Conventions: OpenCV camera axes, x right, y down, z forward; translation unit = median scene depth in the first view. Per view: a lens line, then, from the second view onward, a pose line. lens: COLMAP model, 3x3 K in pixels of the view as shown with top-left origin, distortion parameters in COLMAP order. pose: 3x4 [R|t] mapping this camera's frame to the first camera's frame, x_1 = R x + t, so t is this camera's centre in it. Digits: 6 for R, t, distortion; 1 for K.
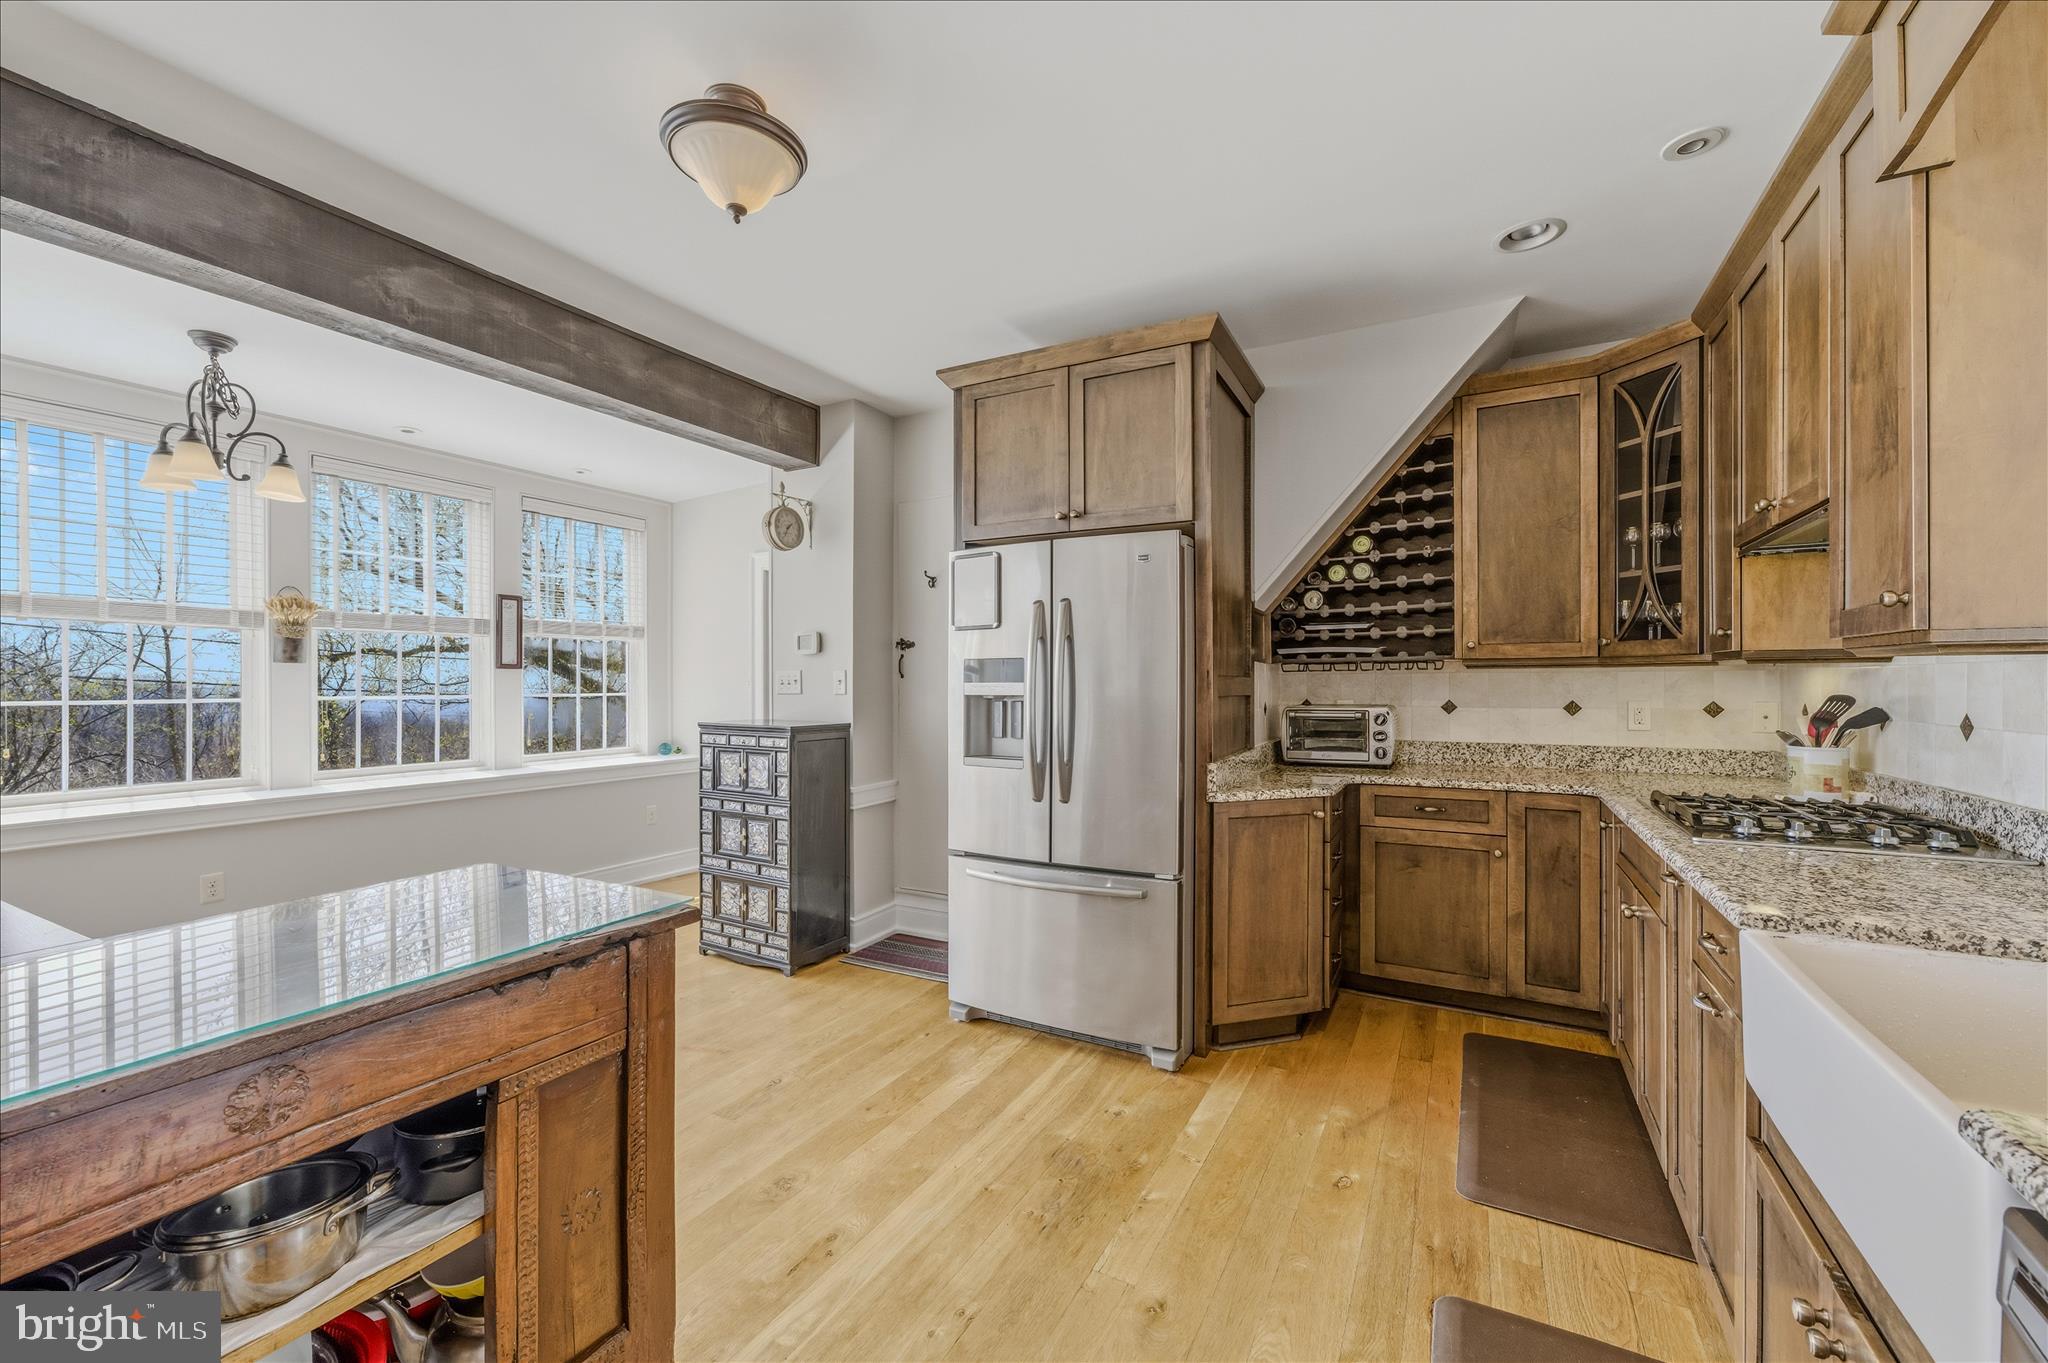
lens RADIAL K [[797.2, 0, 1022.7], [0, 797.2, 682.1], [0, 0, 1]] dist [-0.001251, -0.000059]
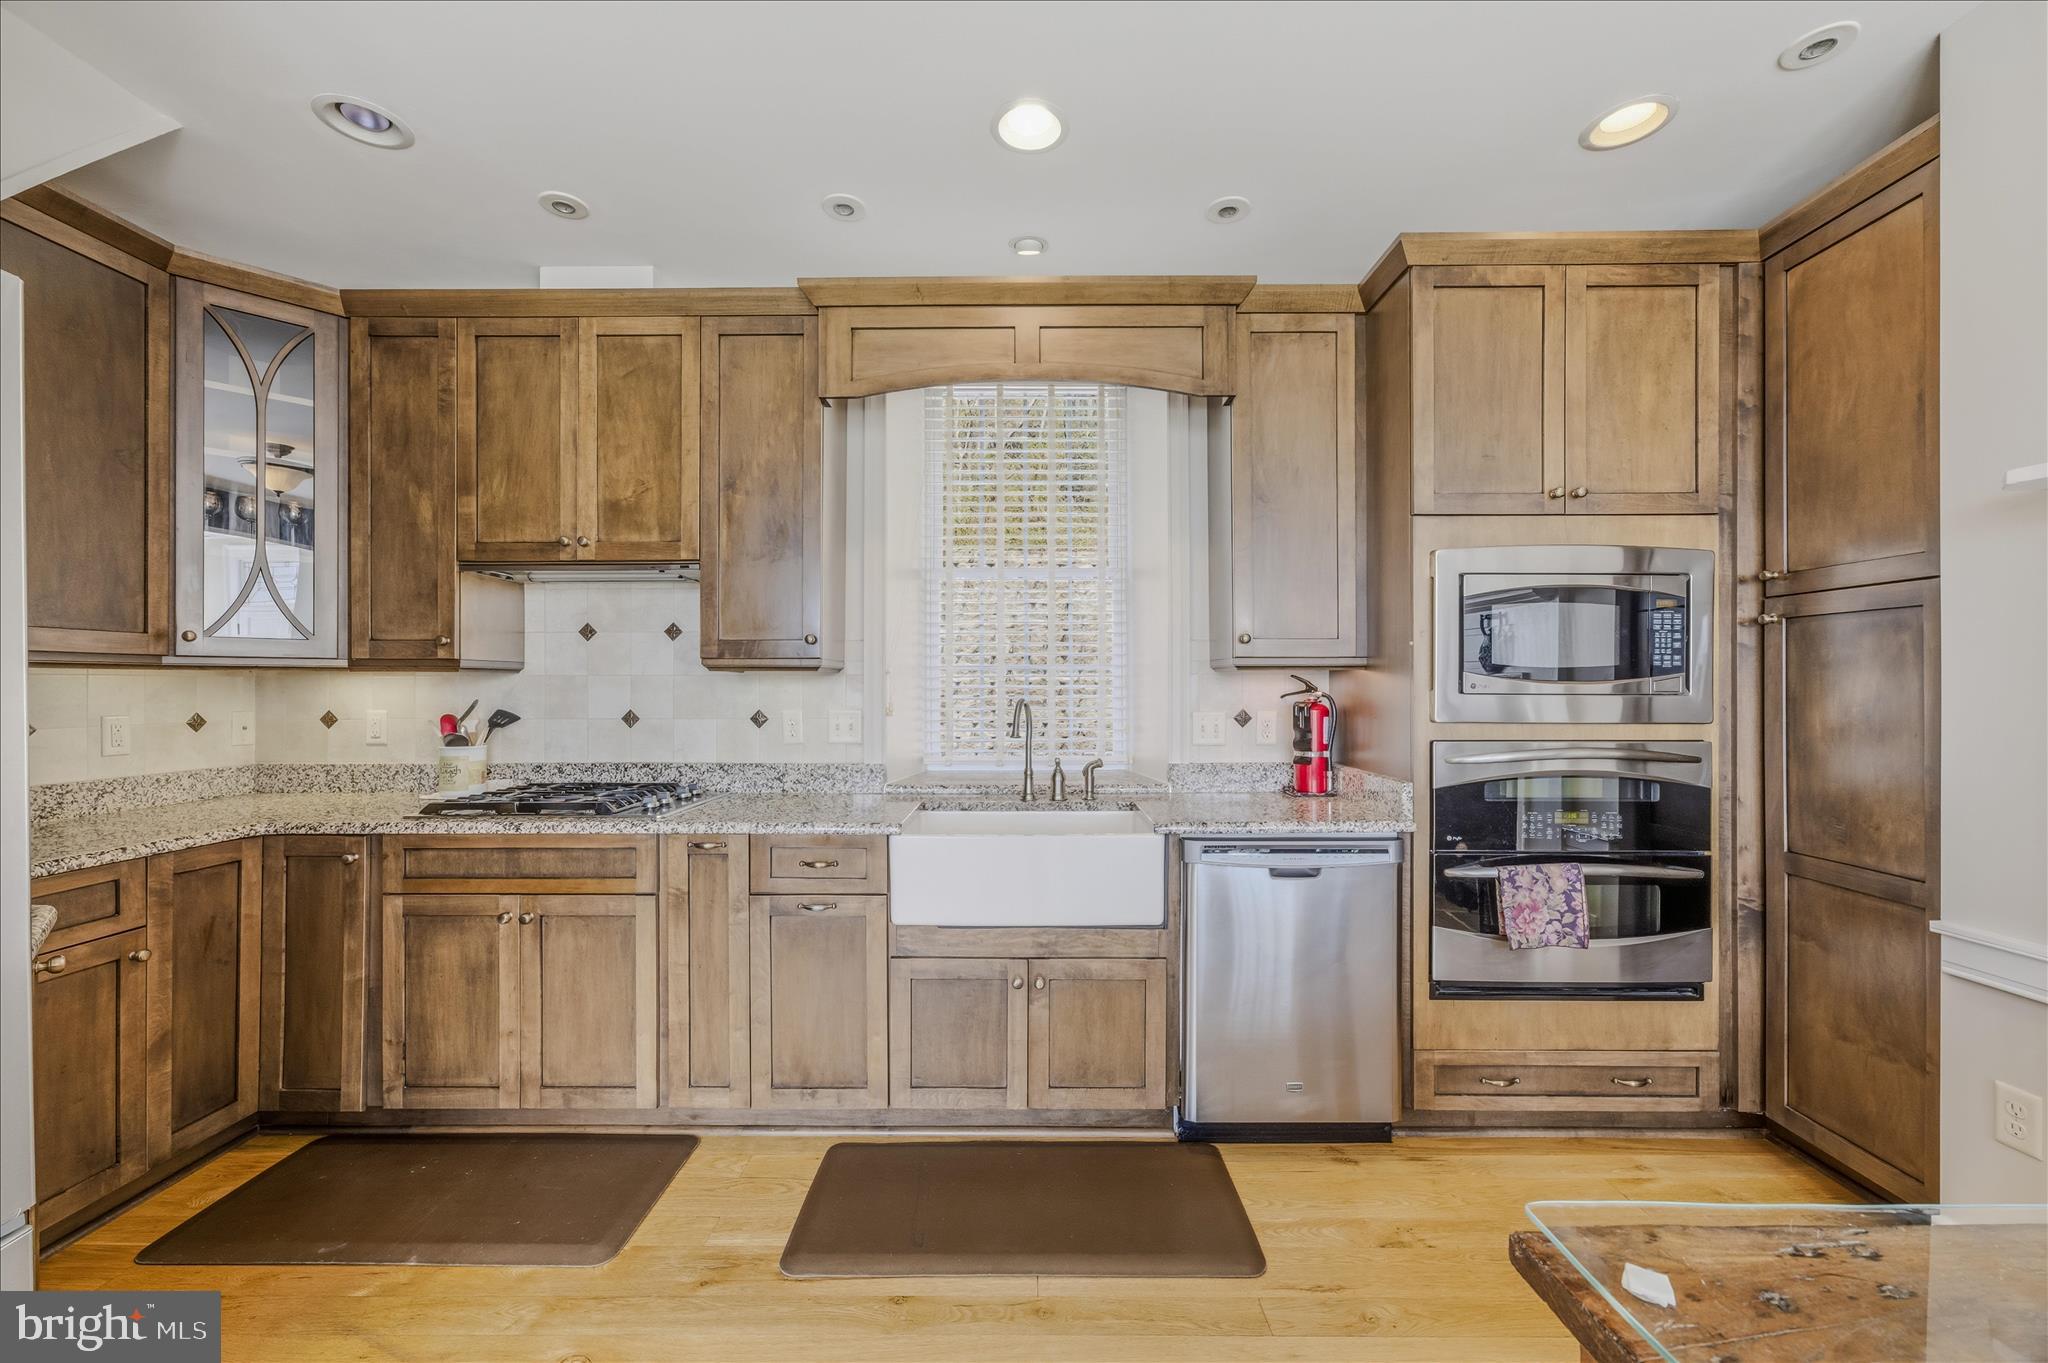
lens RADIAL K [[797.2, 0, 1020.8], [0, 797.2, 684.8], [0, 0, 1]] dist [-0.001251, -0.000059]
pose [[-0.494116, 0.005022, 0.869381, -0.317035], [0.003861, 0.999986, -0.003582, 0.001156], [-0.869387, 0.001586, -0.494129, 0.710717]]
